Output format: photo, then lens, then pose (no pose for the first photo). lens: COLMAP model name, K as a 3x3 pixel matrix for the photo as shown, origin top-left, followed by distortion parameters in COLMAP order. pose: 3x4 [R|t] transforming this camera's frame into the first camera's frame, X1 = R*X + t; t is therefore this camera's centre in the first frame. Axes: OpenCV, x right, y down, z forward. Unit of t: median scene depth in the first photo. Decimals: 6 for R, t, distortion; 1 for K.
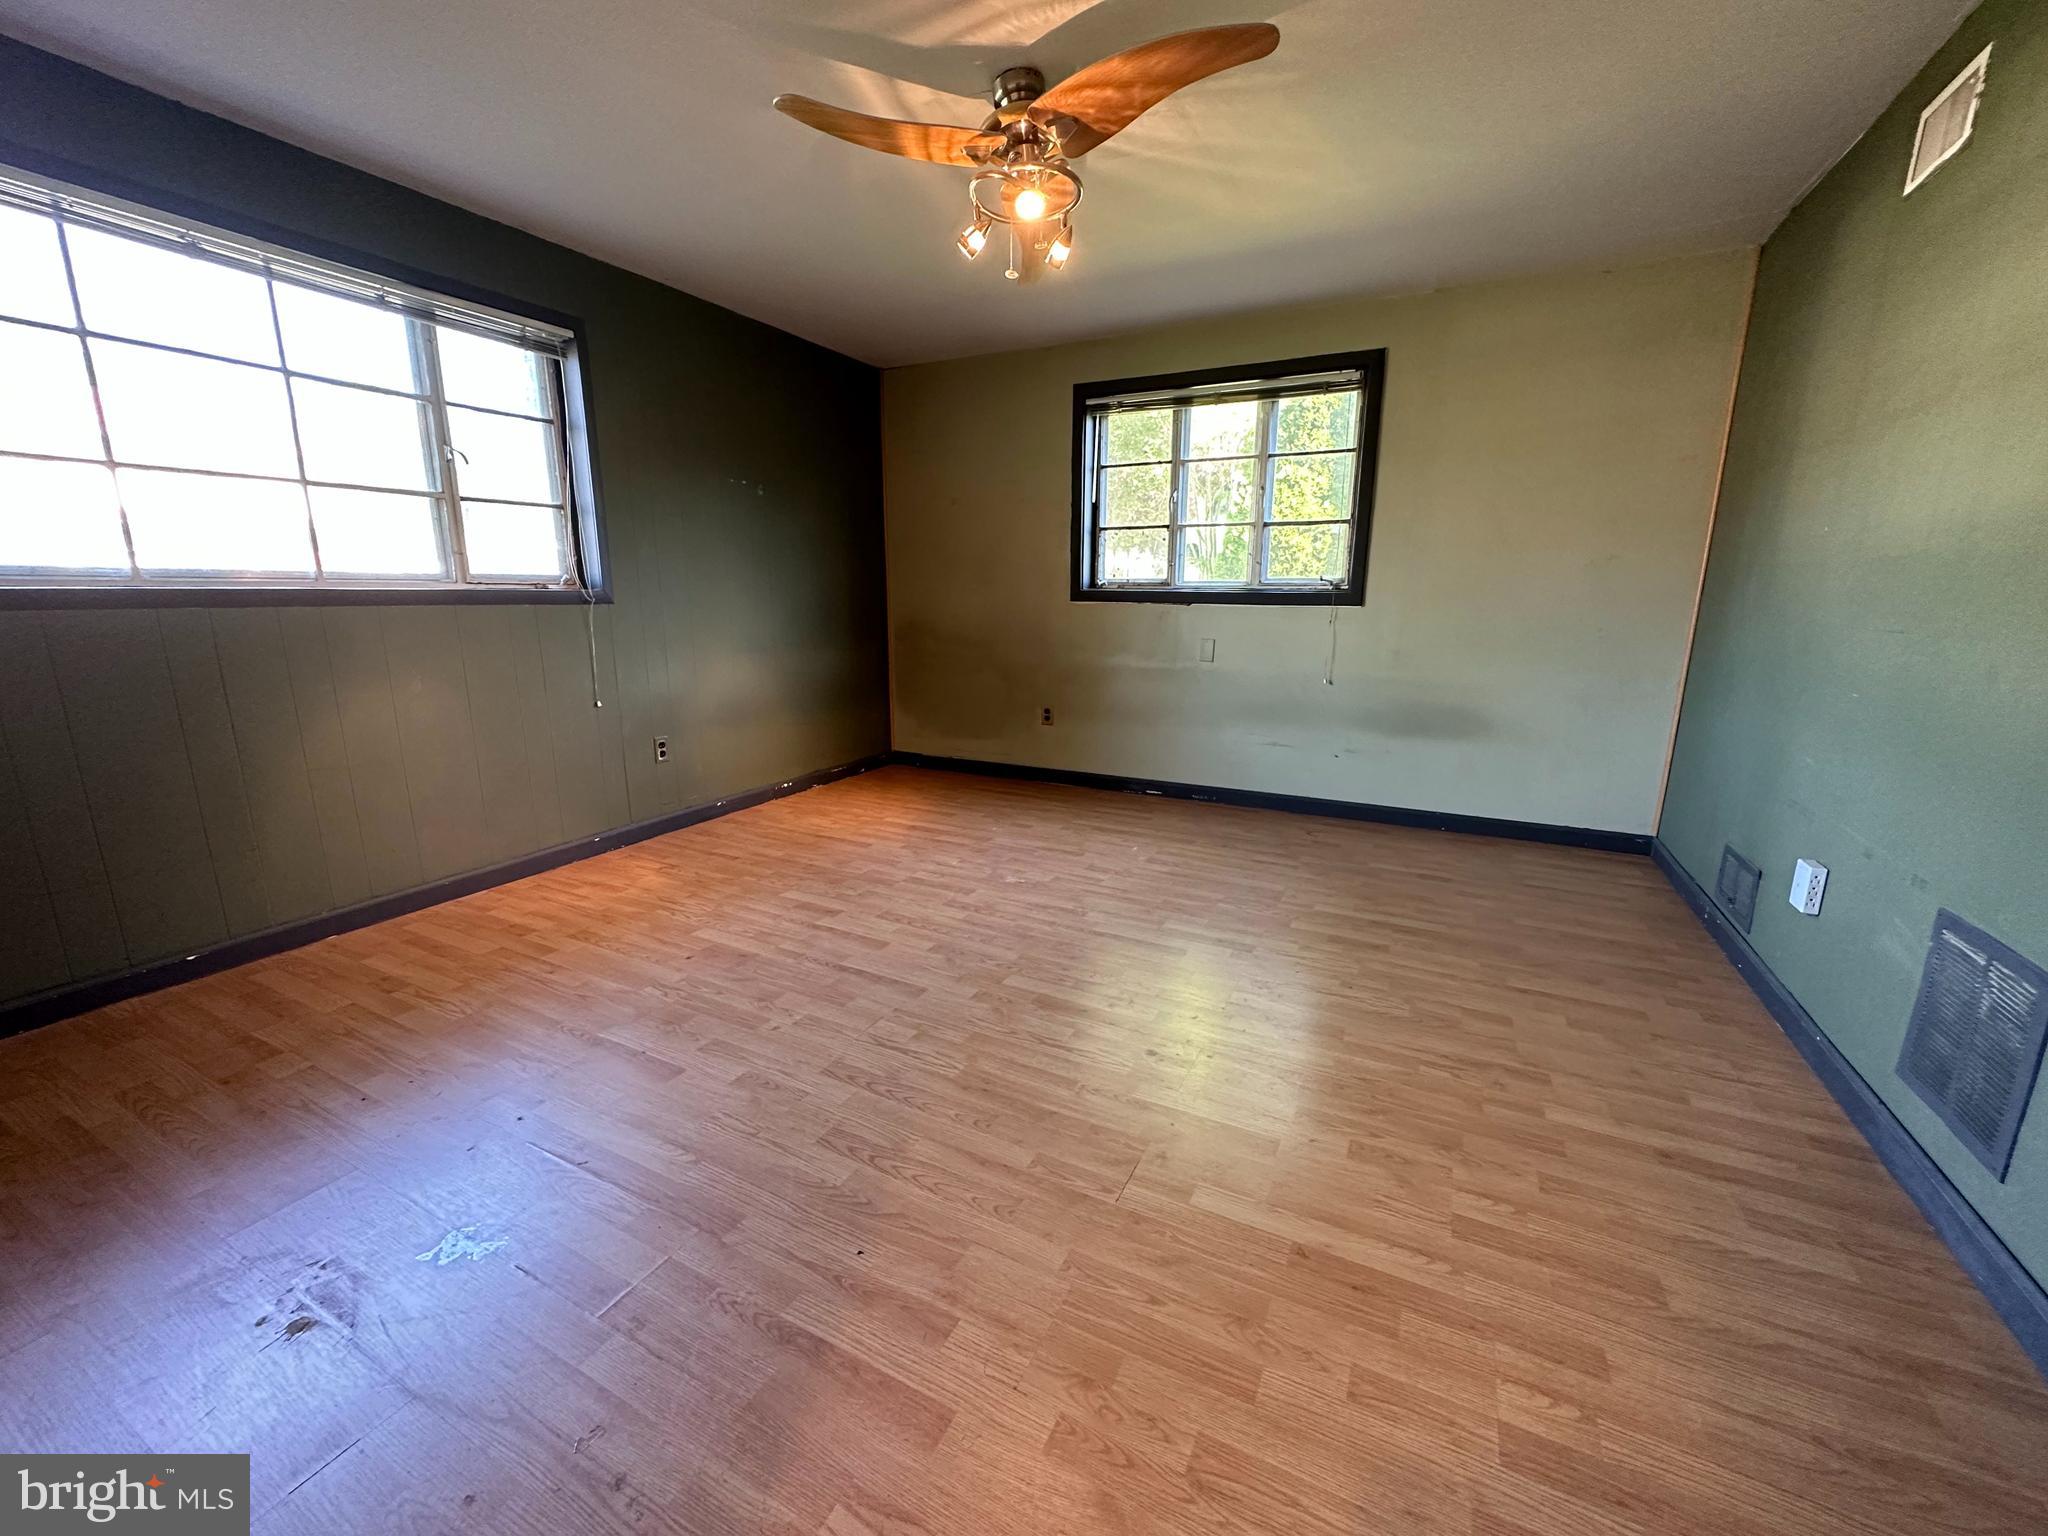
lens RADIAL K [[813.7, 0, 1021.3], [0, 813.7, 769.4], [0, 0, 1]] dist [-0.001620, 0.000908]
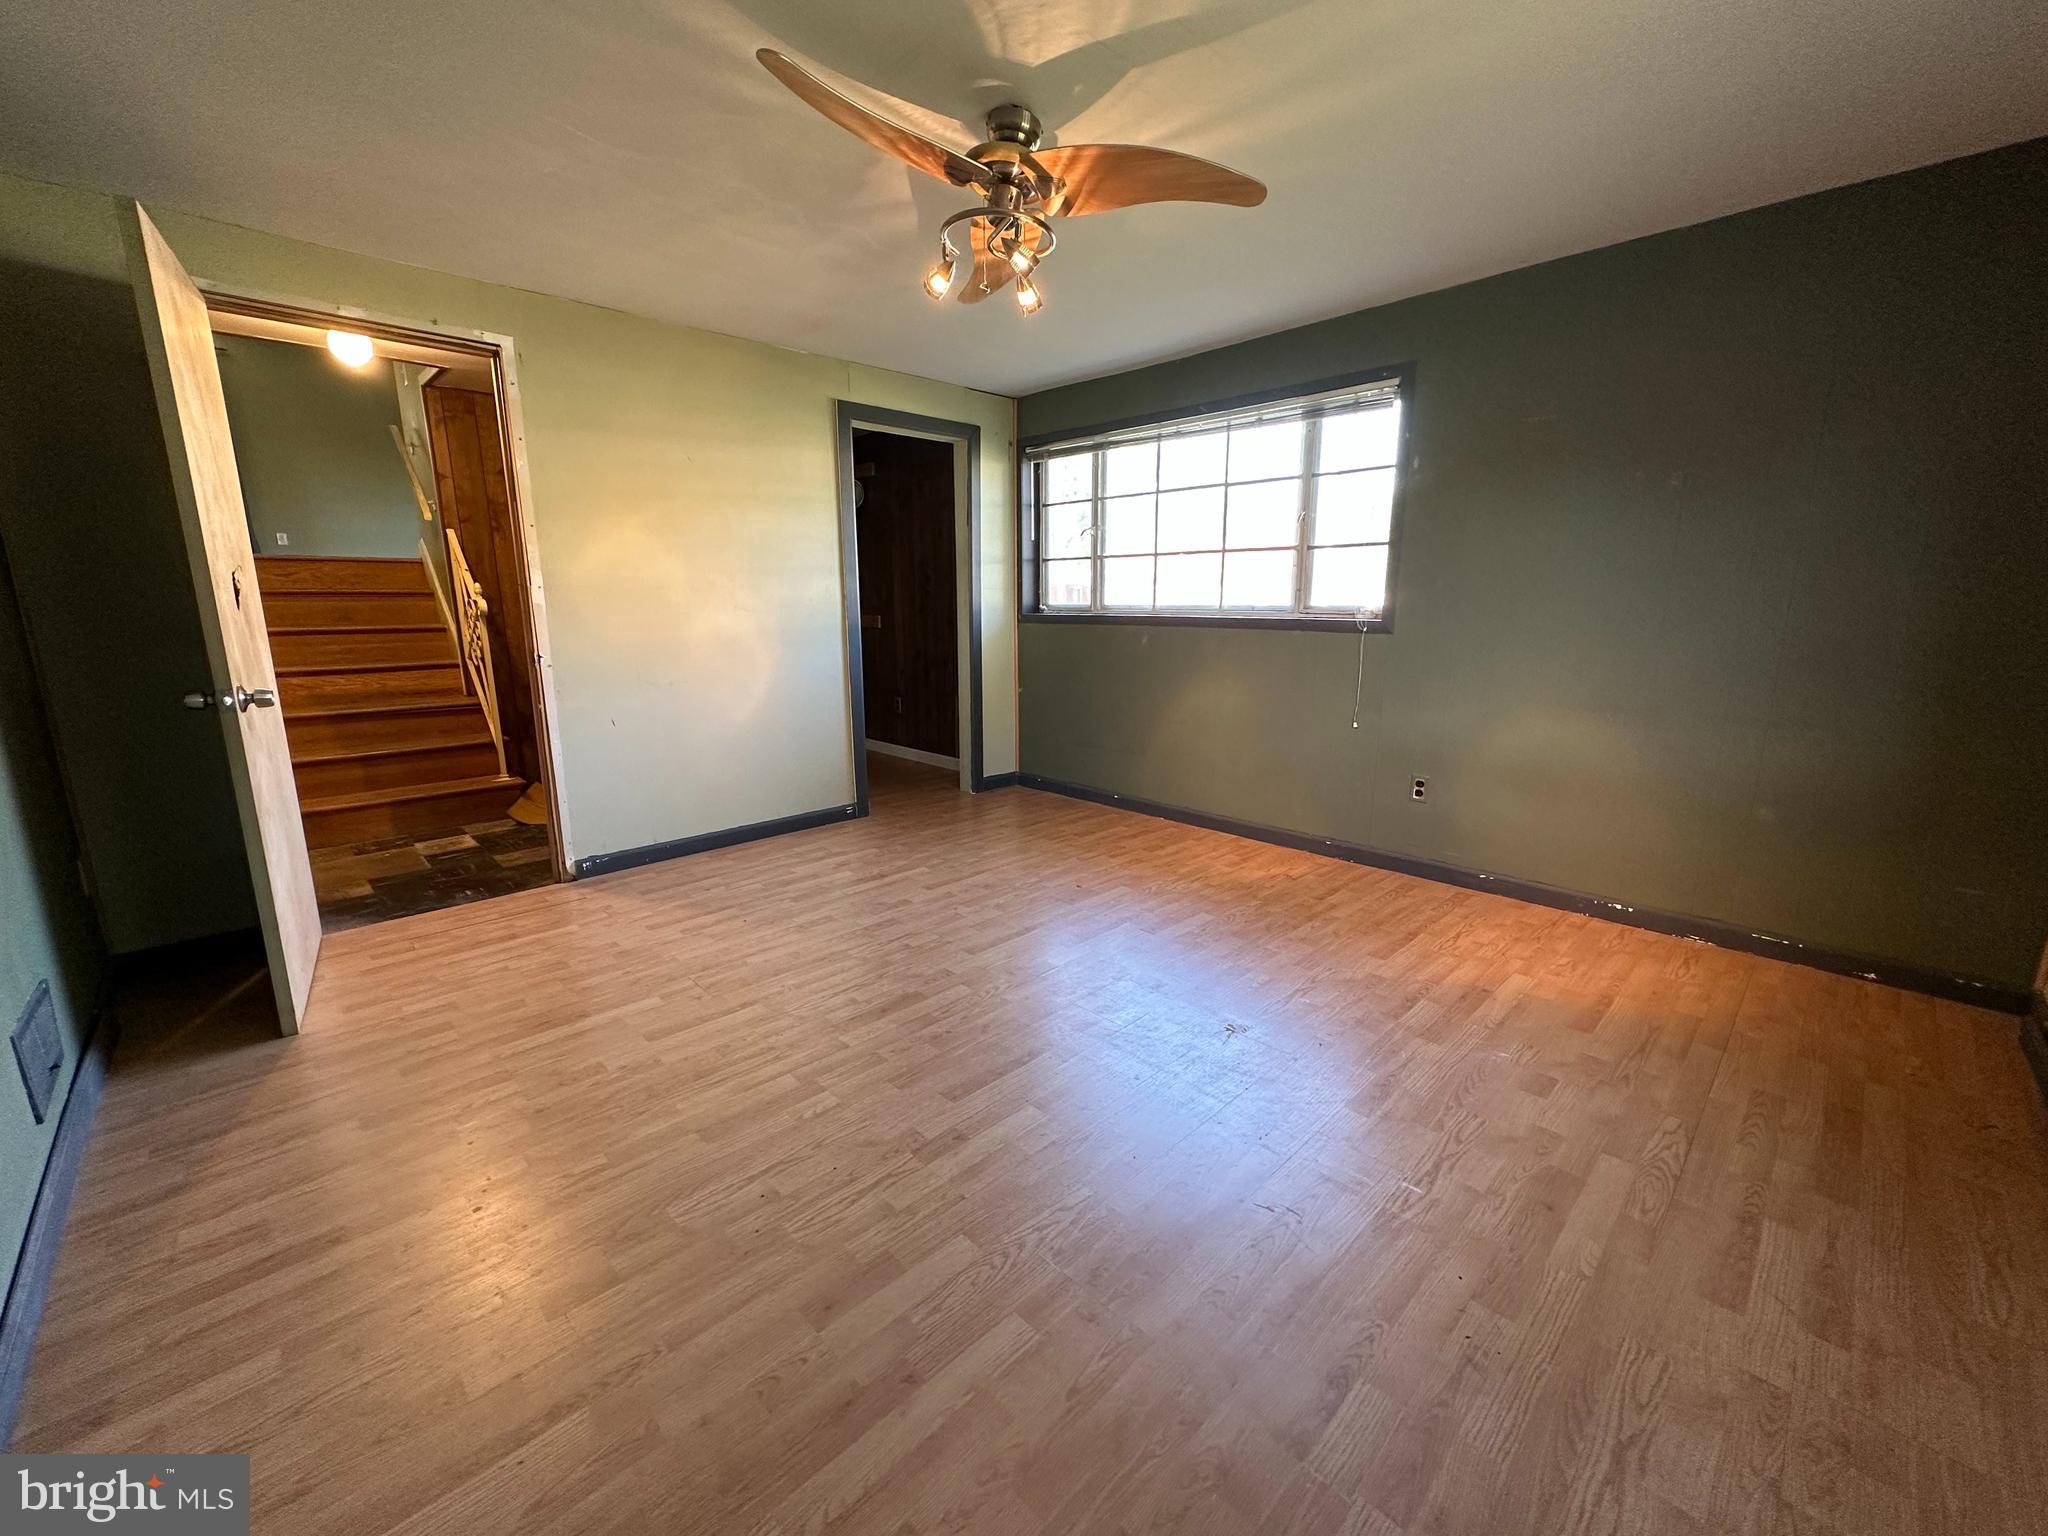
lens RADIAL K [[813.7, 0, 1023.4], [0, 813.7, 767.2], [0, 0, 1]] dist [-0.001620, 0.000908]
pose [[-0.318572, 0.190524, -0.928554, 0.717261], [-0.201827, 0.943496, 0.262834, -0.251811], [0.926163, 0.271139, -0.262119, 1.006972]]
